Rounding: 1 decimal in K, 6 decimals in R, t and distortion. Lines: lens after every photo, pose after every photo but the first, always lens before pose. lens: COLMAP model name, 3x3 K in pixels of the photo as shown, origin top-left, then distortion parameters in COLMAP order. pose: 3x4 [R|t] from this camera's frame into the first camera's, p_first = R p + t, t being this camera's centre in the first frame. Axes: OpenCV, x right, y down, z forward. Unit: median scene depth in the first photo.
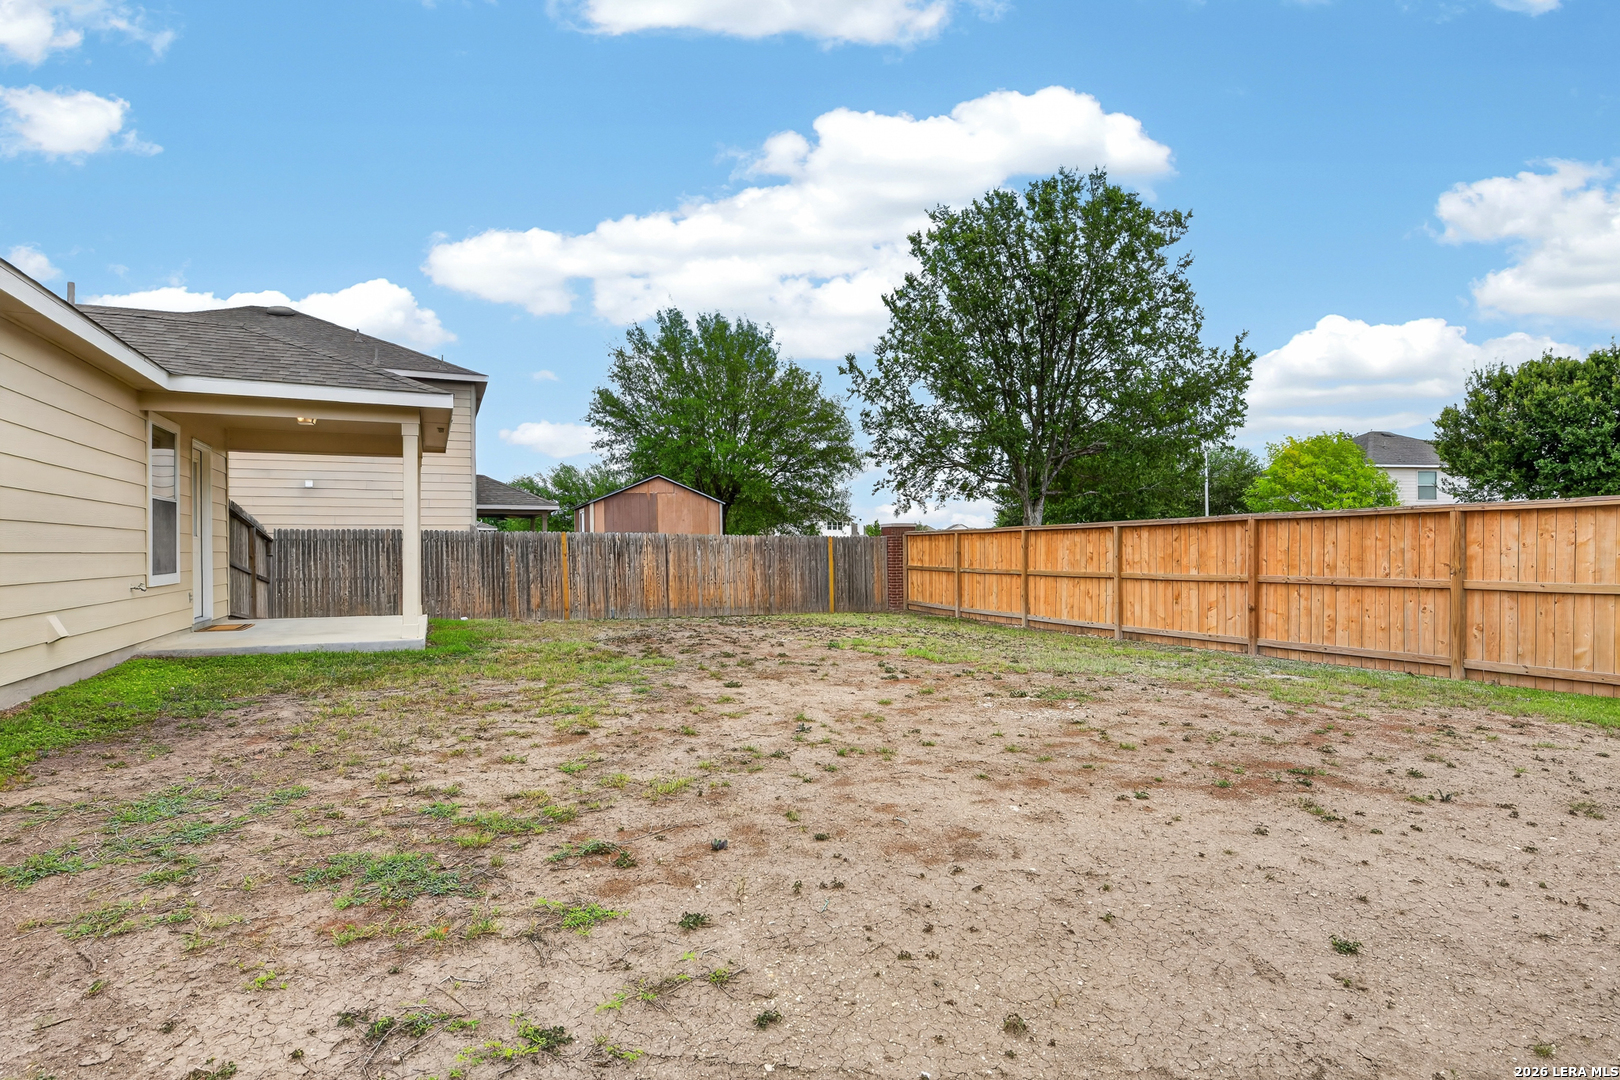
lens RADIAL K [[809.3, 0, 804.6], [0, 809.3, 543.6], [0, 0, 1]] dist [-0.006447, -0.000931]
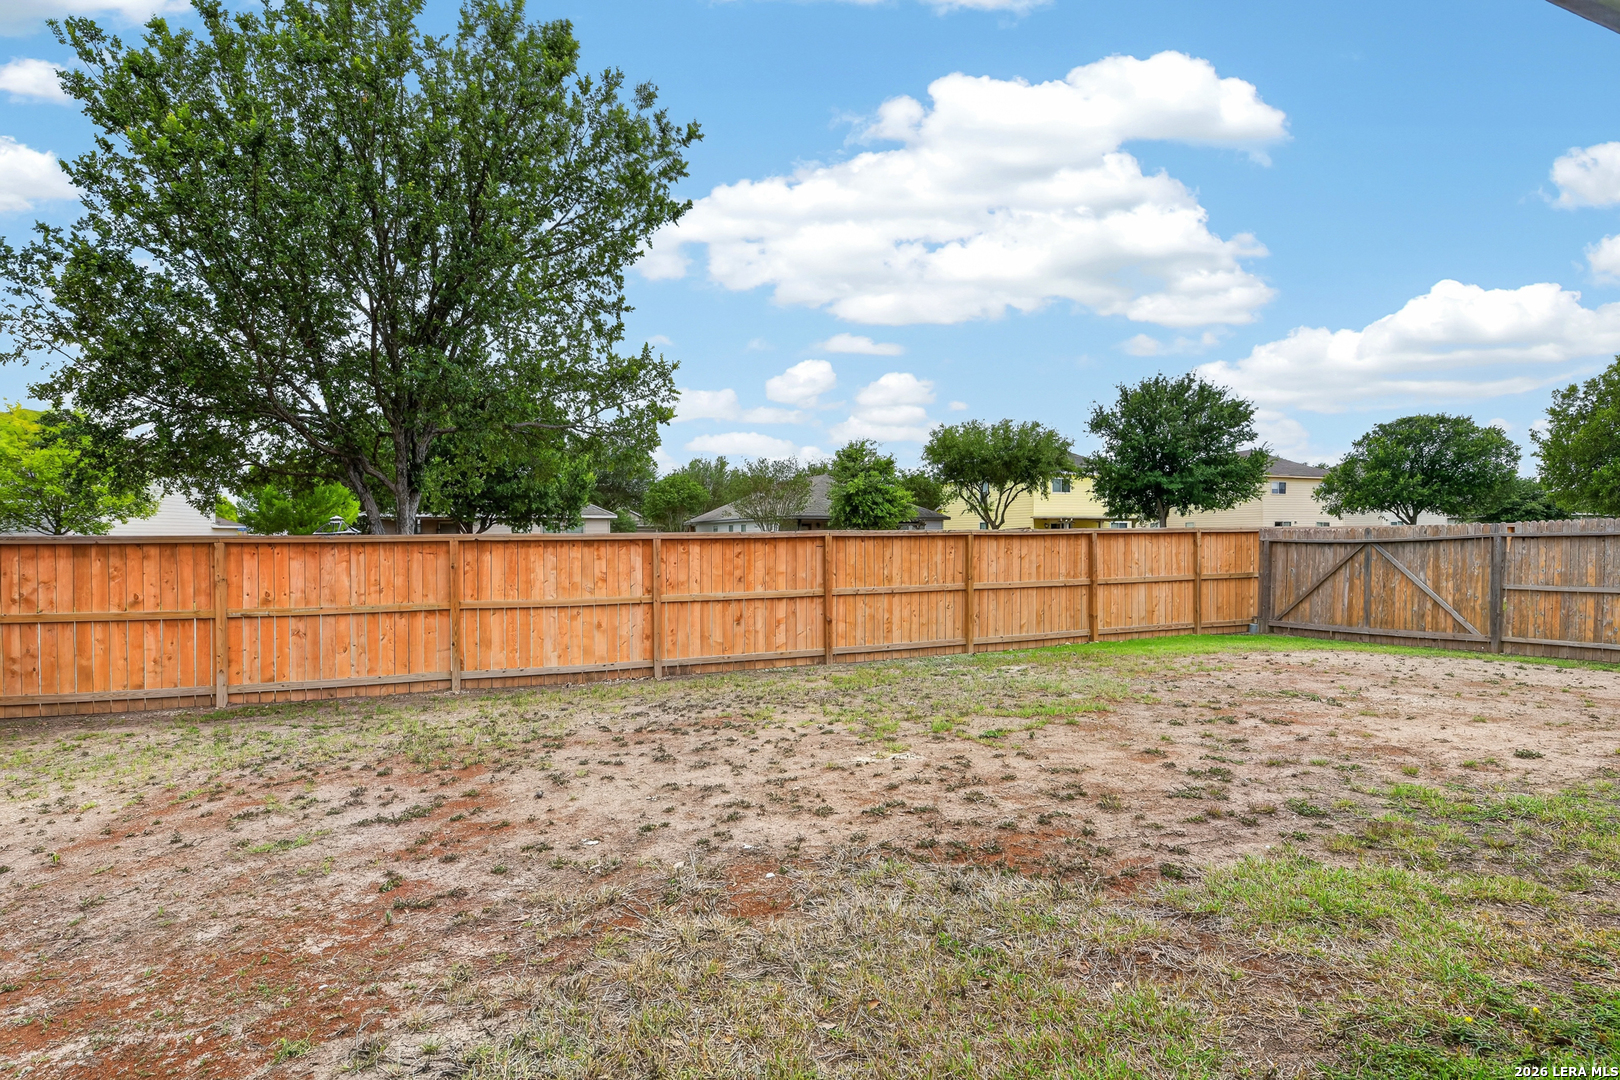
lens RADIAL K [[809.3, 0, 804.6], [0, 809.3, 543.6], [0, 0, 1]] dist [-0.006447, -0.000931]
pose [[0.009880, 0.032738, 0.999415, -0.491779], [0.010115, 0.999409, -0.032838, 0.012799], [-0.999900, 0.010433, 0.009543, 0.959801]]
